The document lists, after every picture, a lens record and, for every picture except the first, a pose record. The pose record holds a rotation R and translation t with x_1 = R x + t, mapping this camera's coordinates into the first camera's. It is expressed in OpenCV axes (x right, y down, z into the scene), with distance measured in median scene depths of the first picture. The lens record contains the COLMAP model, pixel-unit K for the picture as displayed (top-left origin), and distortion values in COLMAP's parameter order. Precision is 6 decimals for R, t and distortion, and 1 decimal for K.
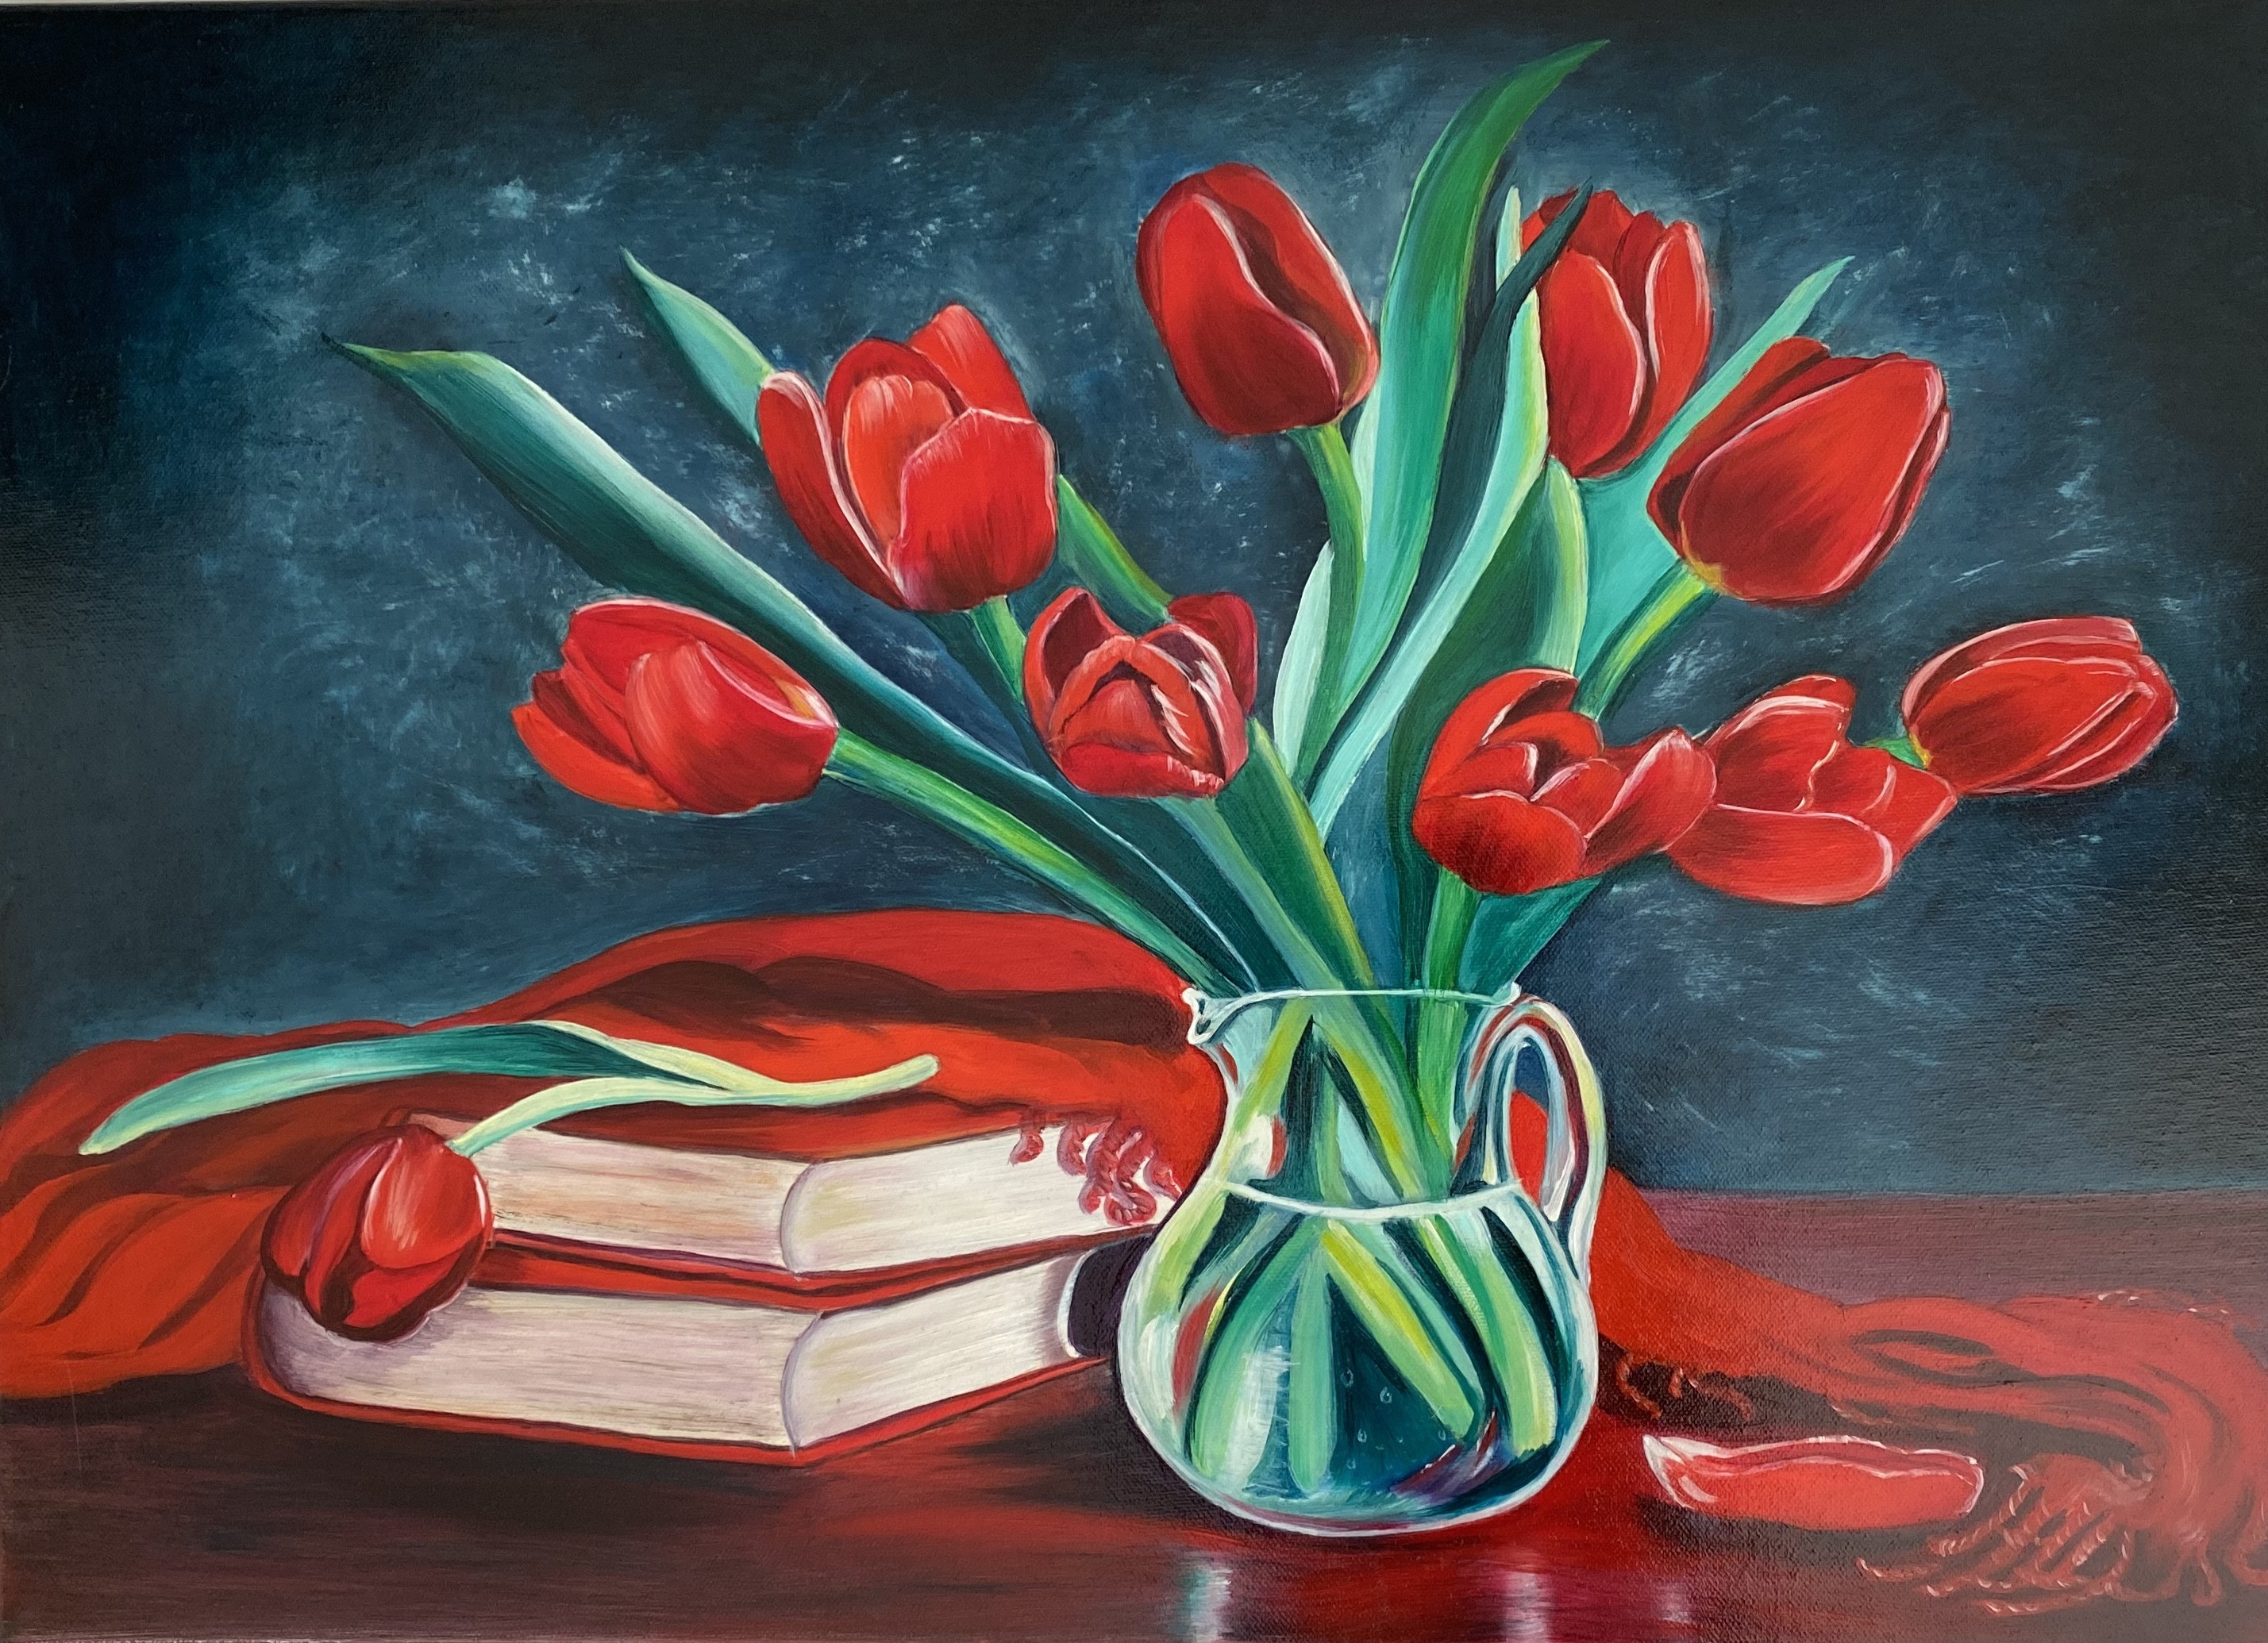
lens RADIAL K [[1816.7, 0, 1136.4], [0, 1816.7, 836.1], [0, 0, 1]] dist [-0.062335, -0.003696]
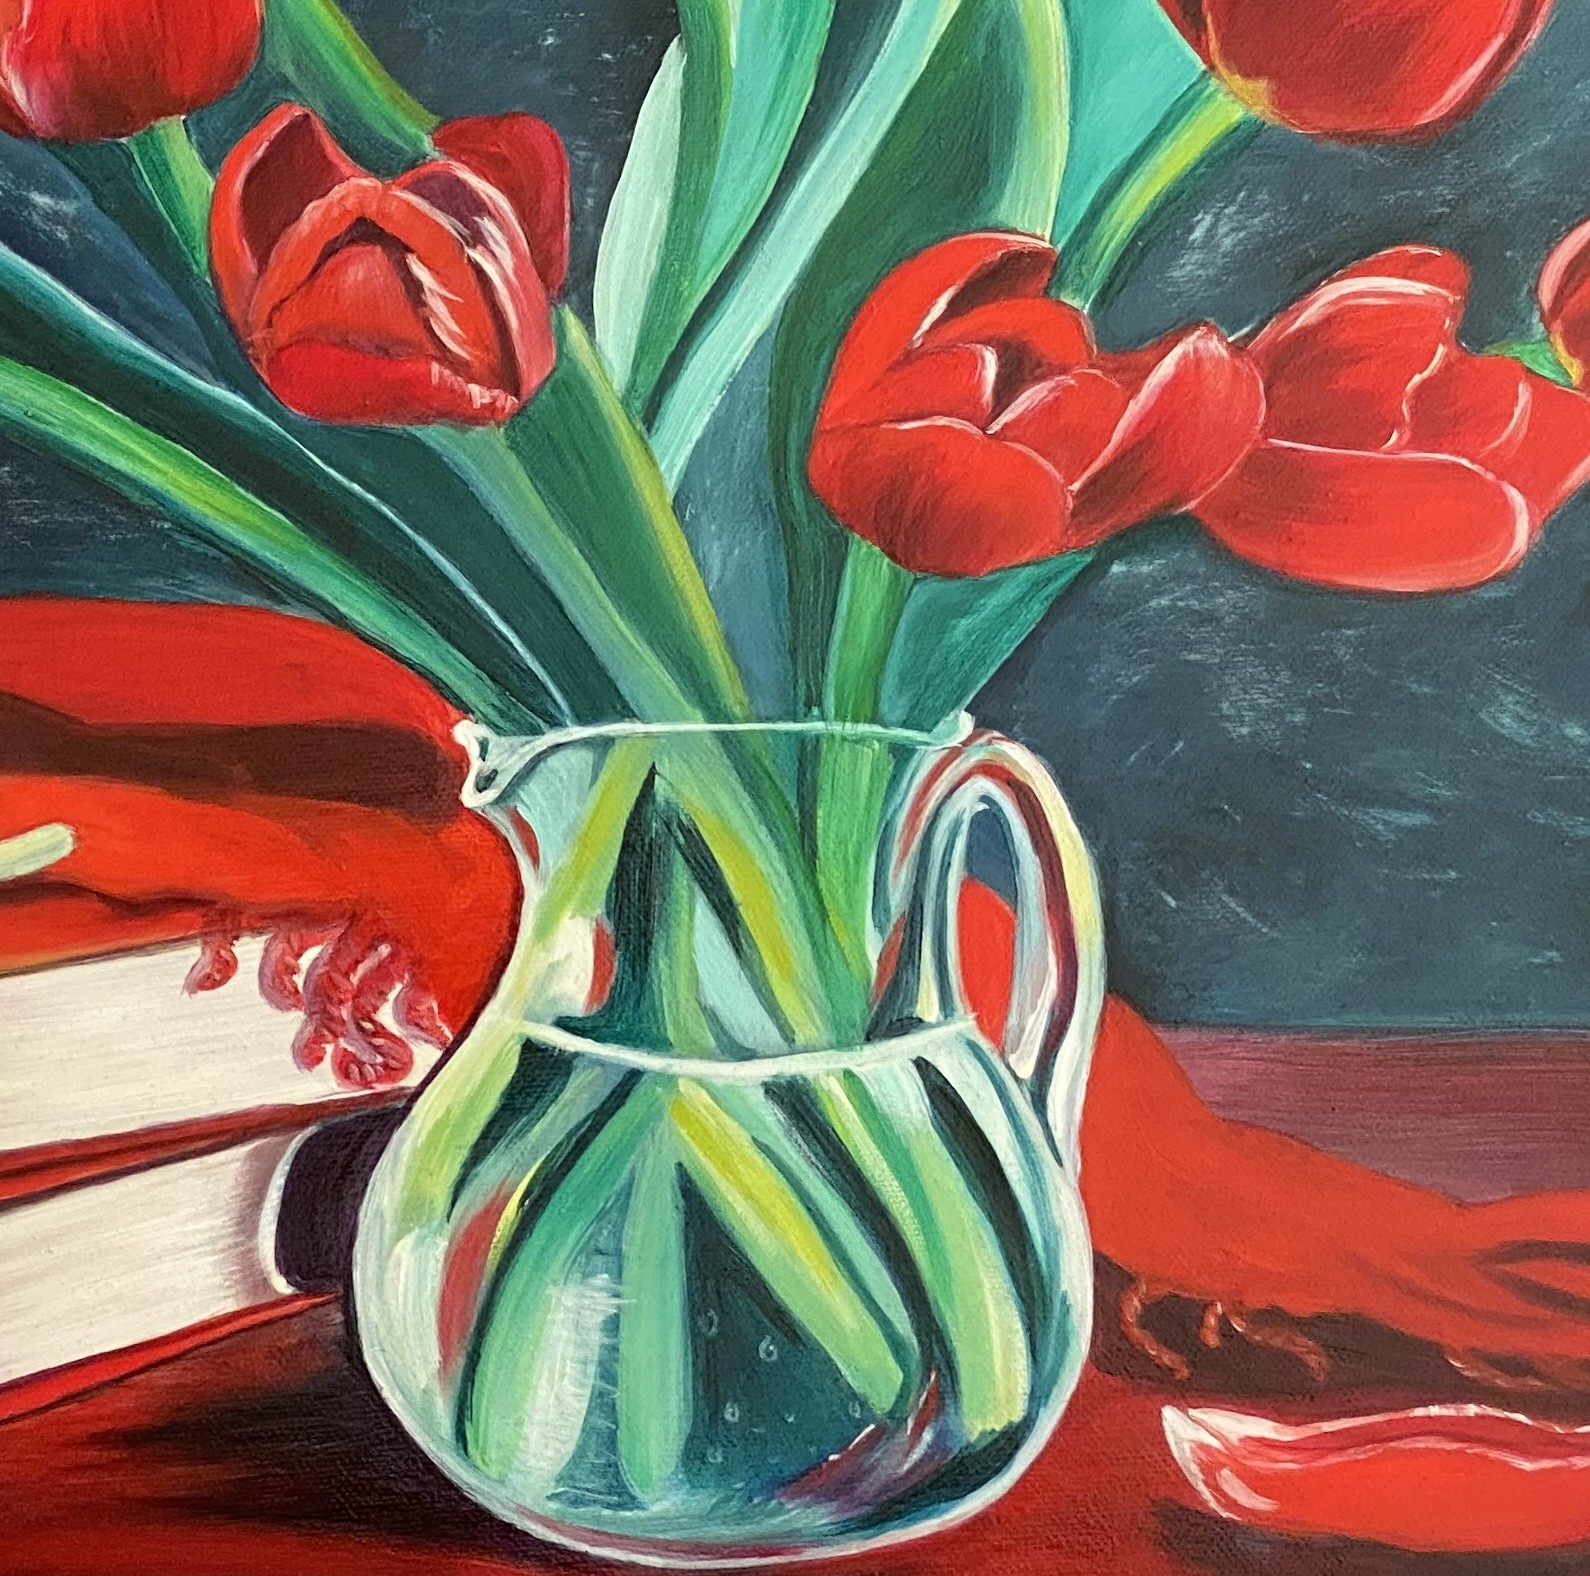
lens RADIAL K [[3125.0, 0, 798.8], [0, 3125.0, 792.8], [0, 0, 1]] dist [0.154406, 0.000000]
pose [[0.990017, -0.008139, 0.140712, -0.010012], [-0.006441, 0.994676, 0.102853, -0.006064], [-0.140800, -0.102732, 0.984694, -0.116402]]
